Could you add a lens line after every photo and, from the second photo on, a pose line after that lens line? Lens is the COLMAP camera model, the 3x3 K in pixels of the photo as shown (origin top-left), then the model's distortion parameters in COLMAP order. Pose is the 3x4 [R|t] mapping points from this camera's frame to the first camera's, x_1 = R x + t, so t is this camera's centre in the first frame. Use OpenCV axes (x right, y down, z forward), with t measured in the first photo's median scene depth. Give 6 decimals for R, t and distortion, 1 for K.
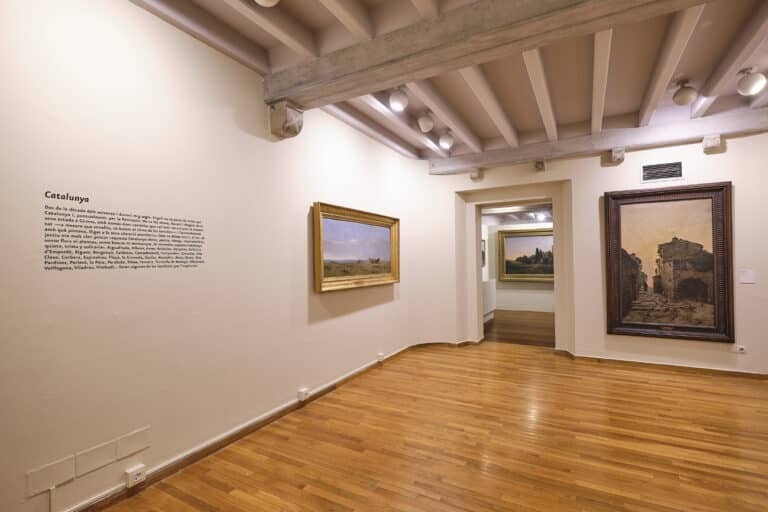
lens RADIAL K [[361.8, 0, 384.0], [0, 361.8, 256.0], [0, 0, 1]] dist [-0.003284, -0.000478]
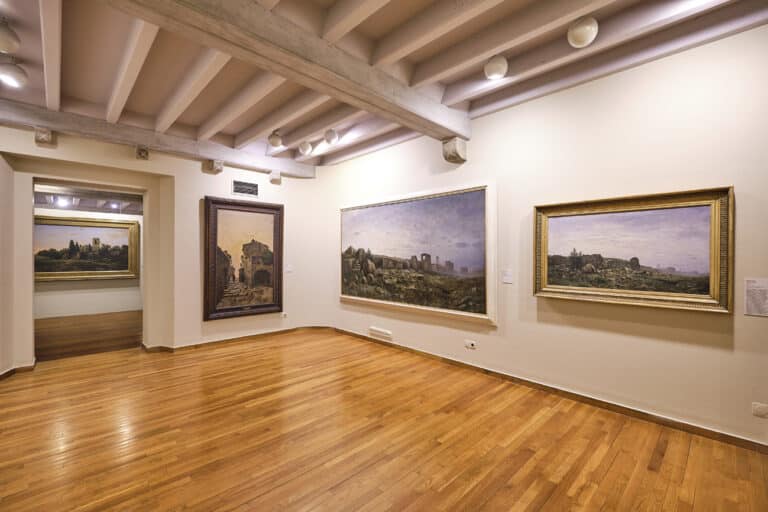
lens RADIAL K [[339.4, 0, 384.0], [0, 339.4, 256.0], [0, 0, 1]] dist [-0.001535, -0.000666]
pose [[0.287124, 0.013042, 0.957805, -0.254382], [-0.023167, 0.999709, -0.006667, 0.006293], [-0.957613, -0.020275, 0.287343, 0.167974]]
